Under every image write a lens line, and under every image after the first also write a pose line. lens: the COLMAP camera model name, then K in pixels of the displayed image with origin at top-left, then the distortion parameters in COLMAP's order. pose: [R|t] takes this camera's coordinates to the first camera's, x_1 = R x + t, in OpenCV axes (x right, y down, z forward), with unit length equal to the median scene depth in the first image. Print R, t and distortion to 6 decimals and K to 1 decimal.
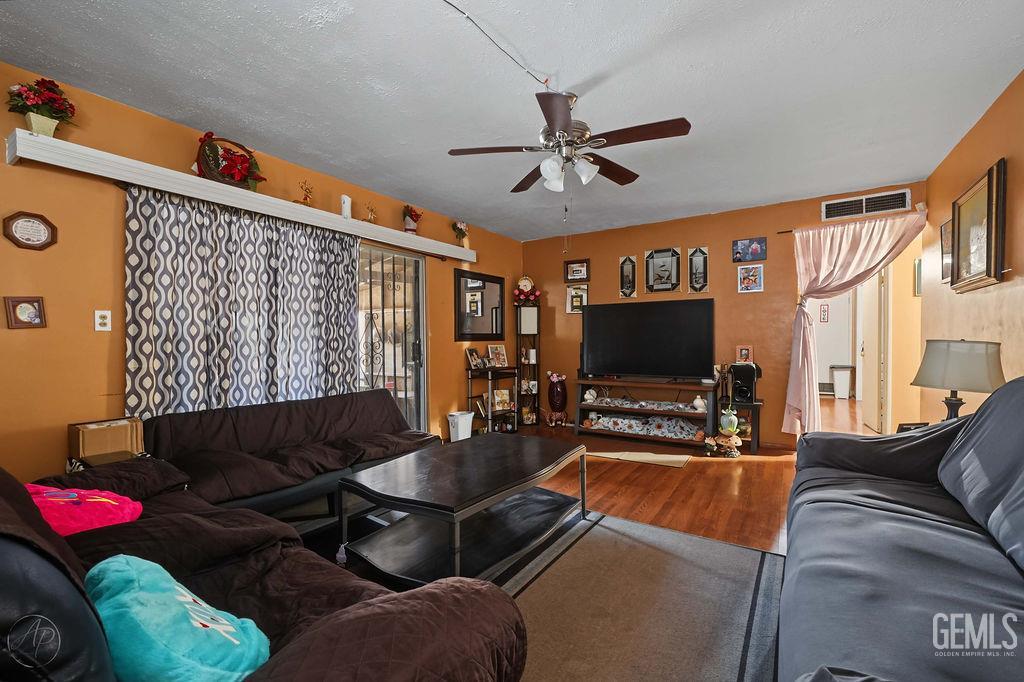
lens RADIAL K [[431.7, 0, 506.1], [0, 431.7, 343.2], [0, 0, 1]] dist [-0.001226, 0.001710]
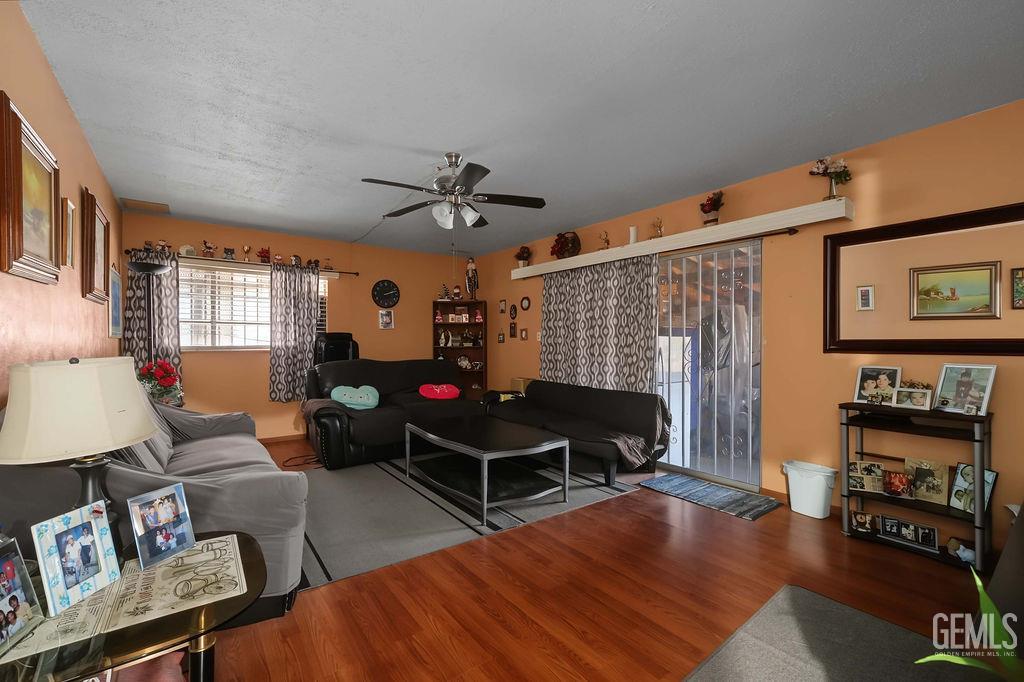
lens RADIAL K [[431.7, 0, 506.5], [0, 431.7, 340.5], [0, 0, 1]] dist [-0.001226, 0.001710]
pose [[-0.332372, 0.000868, -0.943148, 1.044727], [-0.012352, 0.999910, 0.005273, -0.033453], [0.943067, 0.013402, -0.332331, 1.285125]]
